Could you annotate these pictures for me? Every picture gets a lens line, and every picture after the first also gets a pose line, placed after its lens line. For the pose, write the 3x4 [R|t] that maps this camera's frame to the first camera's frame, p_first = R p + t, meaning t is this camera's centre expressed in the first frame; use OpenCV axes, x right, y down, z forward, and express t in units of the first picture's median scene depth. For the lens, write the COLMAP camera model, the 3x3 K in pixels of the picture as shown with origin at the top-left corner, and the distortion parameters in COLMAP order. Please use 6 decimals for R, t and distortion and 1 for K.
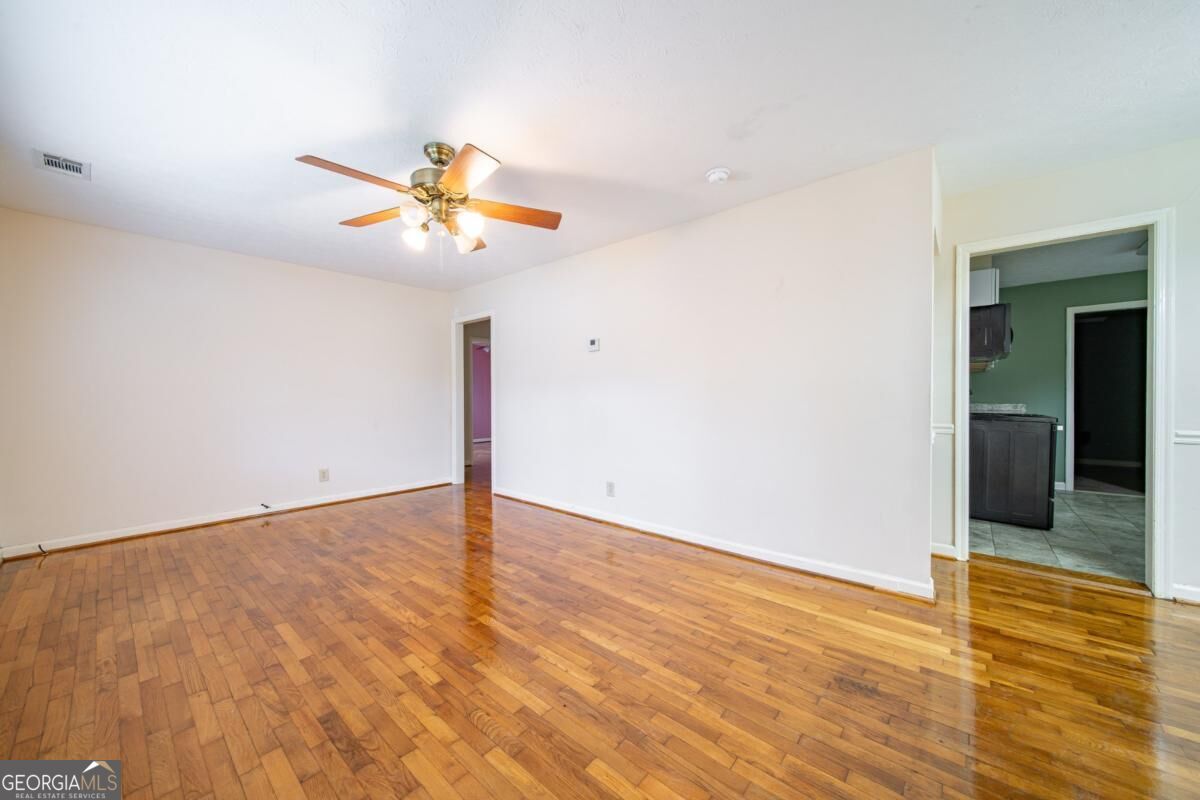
lens RADIAL K [[419.1, 0, 597.0], [0, 419.1, 401.5], [0, 0, 1]] dist [0.001526, -0.001478]
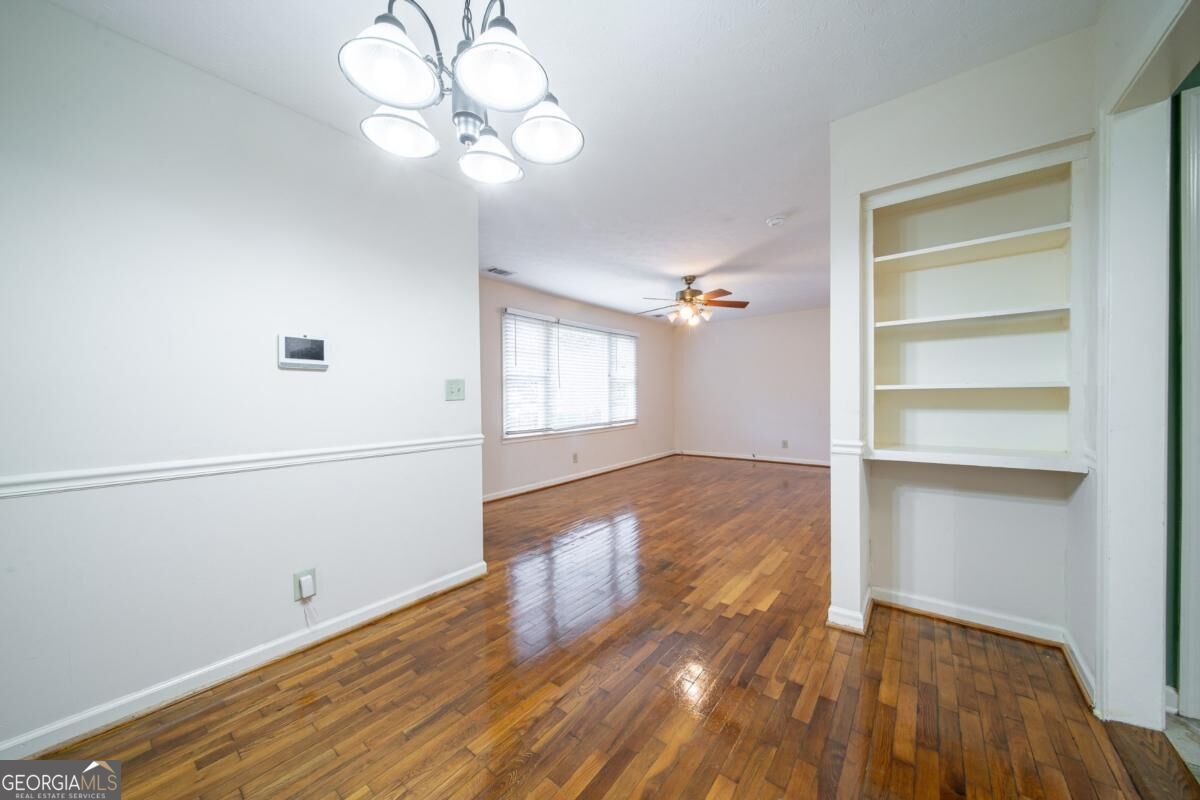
lens RADIAL K [[420.7, 0, 604.3], [0, 420.7, 403.1], [0, 0, 1]] dist [0.001143, -0.000183]
pose [[0.062246, 0.022937, -0.997797, 1.579745], [0.001069, 0.999734, 0.023048, -0.022571], [0.998060, -0.002502, 0.062205, 0.433666]]
